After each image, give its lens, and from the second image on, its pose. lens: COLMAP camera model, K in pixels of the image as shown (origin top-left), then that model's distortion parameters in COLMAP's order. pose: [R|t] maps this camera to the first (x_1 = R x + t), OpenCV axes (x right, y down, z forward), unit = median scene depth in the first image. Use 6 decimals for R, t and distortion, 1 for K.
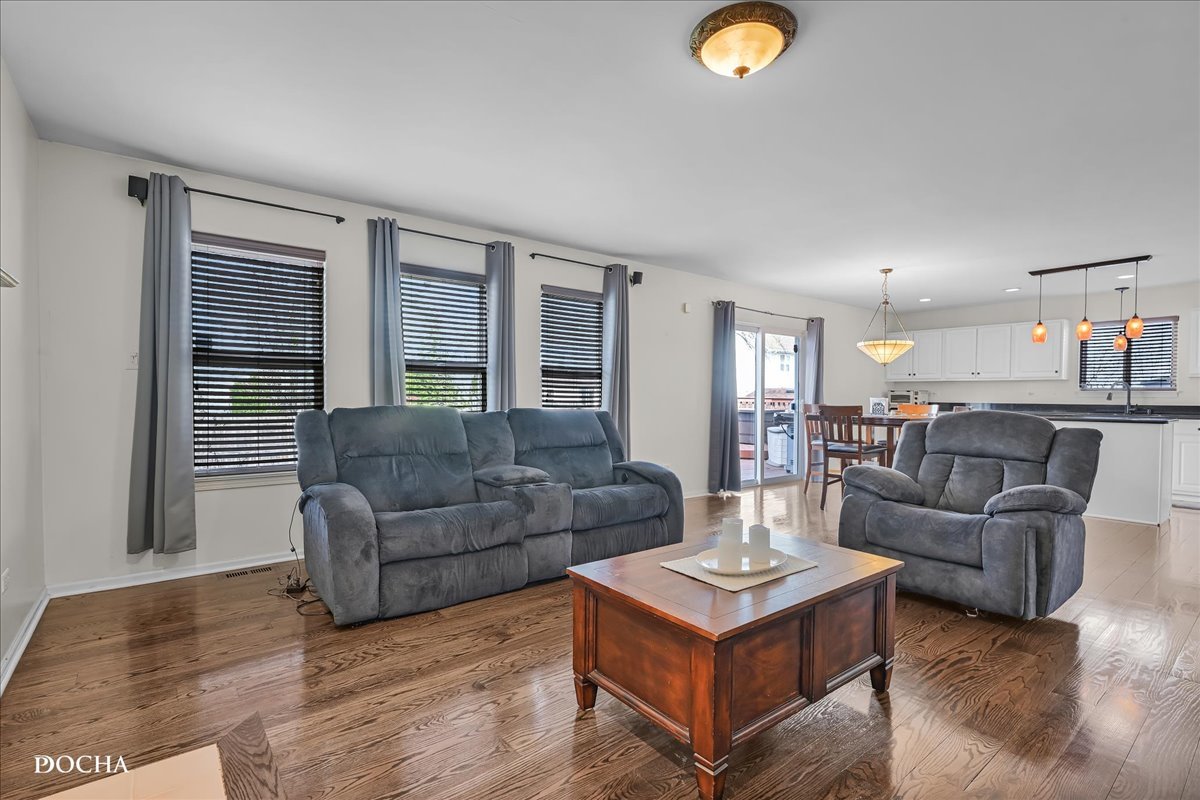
lens RADIAL K [[544.2, 0, 600.0], [0, 544.2, 400.0], [0, 0, 1]] dist [-0.012390, -0.000478]
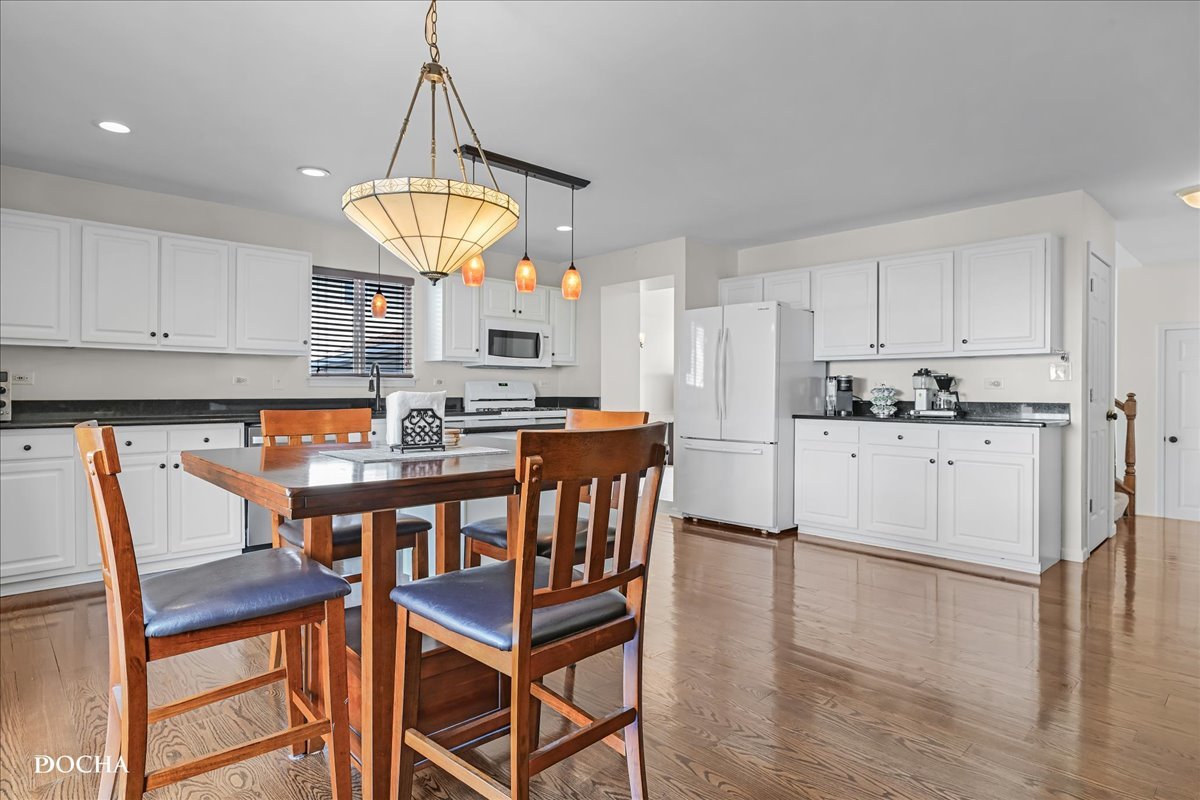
lens RADIAL K [[642.4, 0, 600.0], [0, 642.4, 400.0], [0, 0, 1]] dist [-0.043215, -0.000165]
pose [[-0.116083, -0.025434, 0.992914, 0.148967], [0.000919, 0.999669, 0.025715, -0.008496], [-0.993239, 0.003898, -0.116021, 0.812368]]
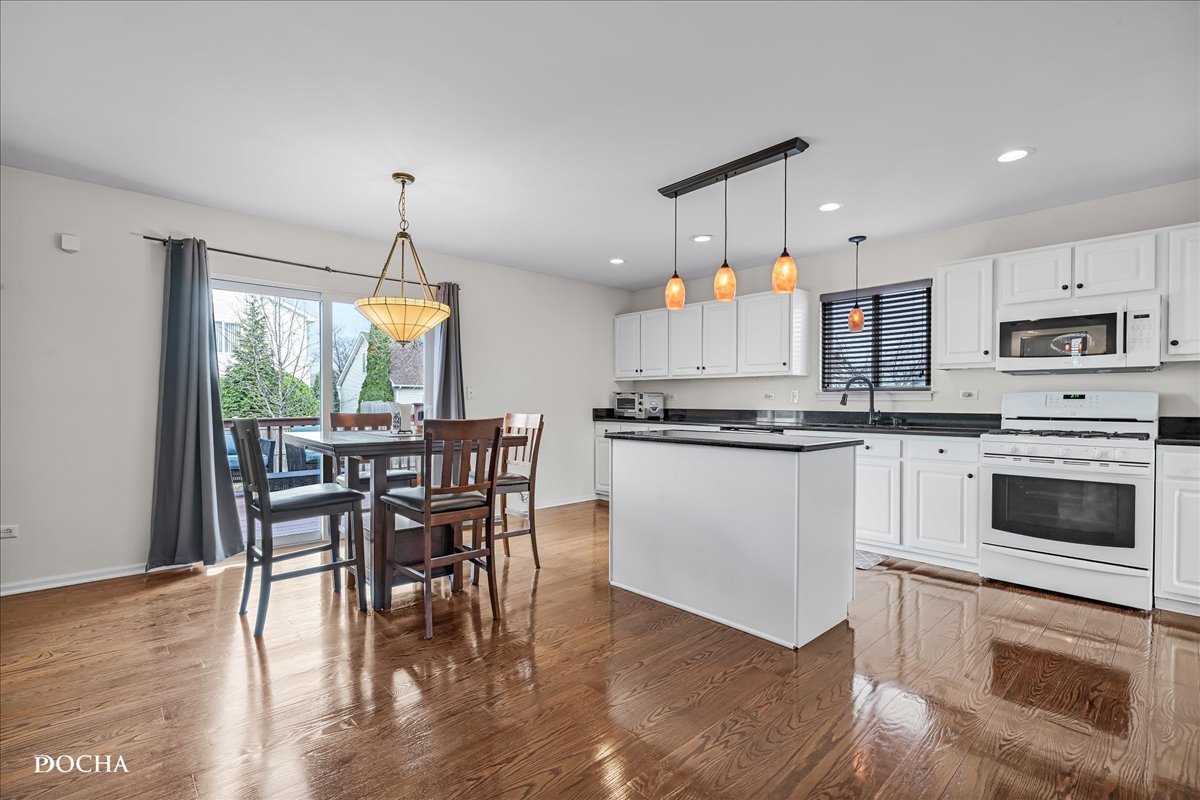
lens RADIAL K [[544.2, 0, 600.0], [0, 544.2, 400.0], [0, 0, 1]] dist [-0.012390, -0.000478]
pose [[0.994662, -0.003028, 0.103145, 0.574046], [0.004174, 0.999932, -0.010895, 0.000182], [-0.103105, 0.011267, 0.994607, 0.357087]]
